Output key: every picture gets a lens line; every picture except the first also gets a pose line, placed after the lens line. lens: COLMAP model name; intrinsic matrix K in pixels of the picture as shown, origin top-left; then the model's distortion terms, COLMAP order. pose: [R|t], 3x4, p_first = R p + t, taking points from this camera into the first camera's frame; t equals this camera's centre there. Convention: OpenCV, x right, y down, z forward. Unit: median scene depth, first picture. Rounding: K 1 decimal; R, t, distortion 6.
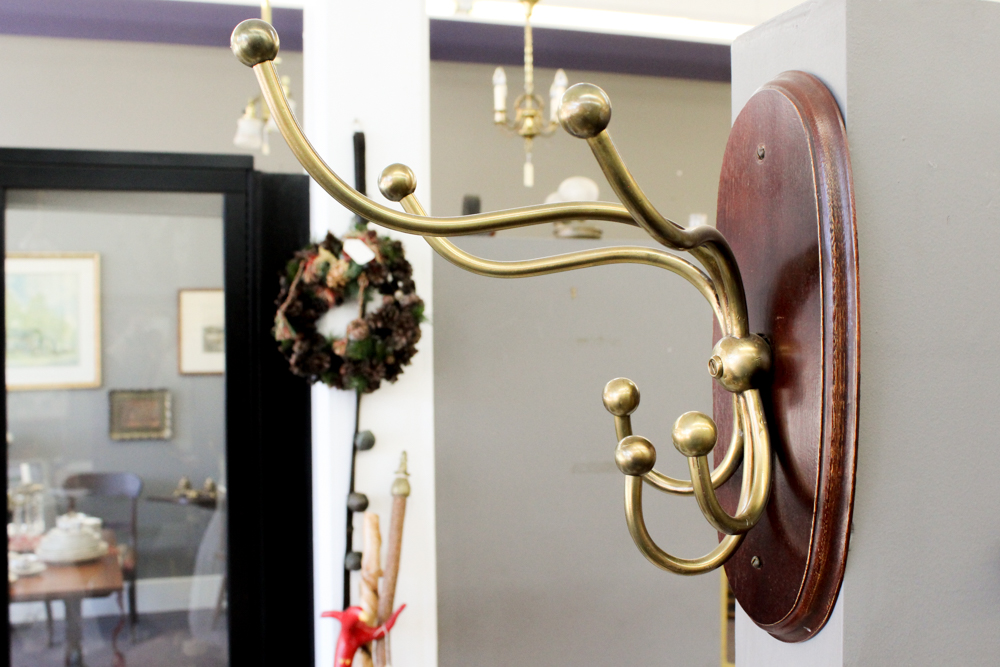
lens RADIAL K [[1175.1, 0, 500.0], [0, 1175.1, 333.5], [0, 0, 1]] dist [-0.007742, -0.008606]
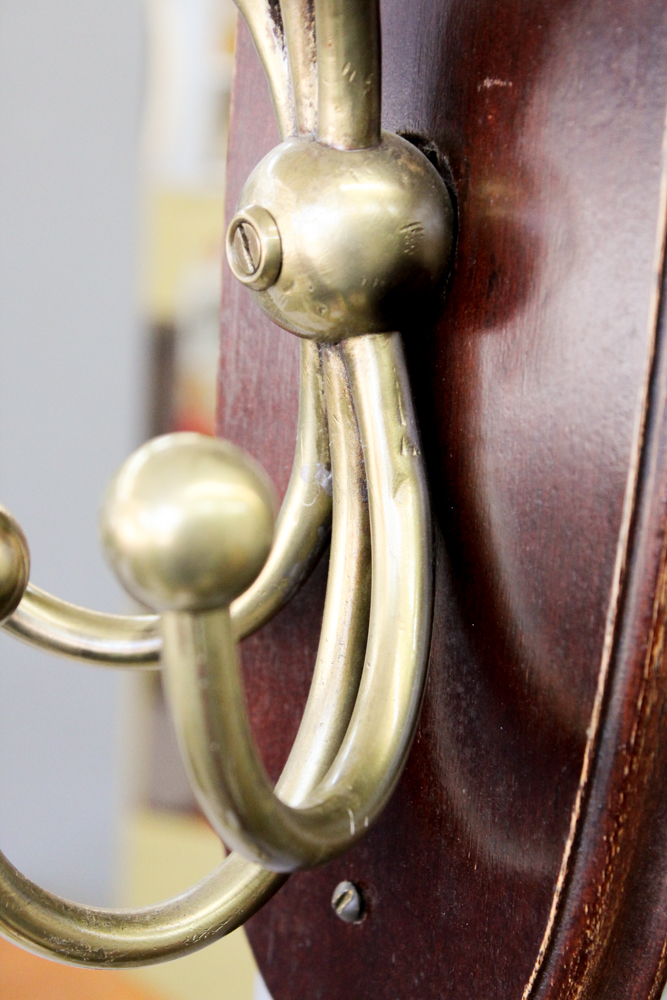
lens RADIAL K [[2484.8, 0, 333.5], [0, 2484.8, 500.0], [0, 0, 1]] dist [0.067832, 0.089419]
pose [[0.964671, 0.010673, 0.263242, 0.047593], [-0.053979, 0.985989, 0.157834, -0.006633], [-0.257870, -0.166468, 0.951731, 0.426789]]
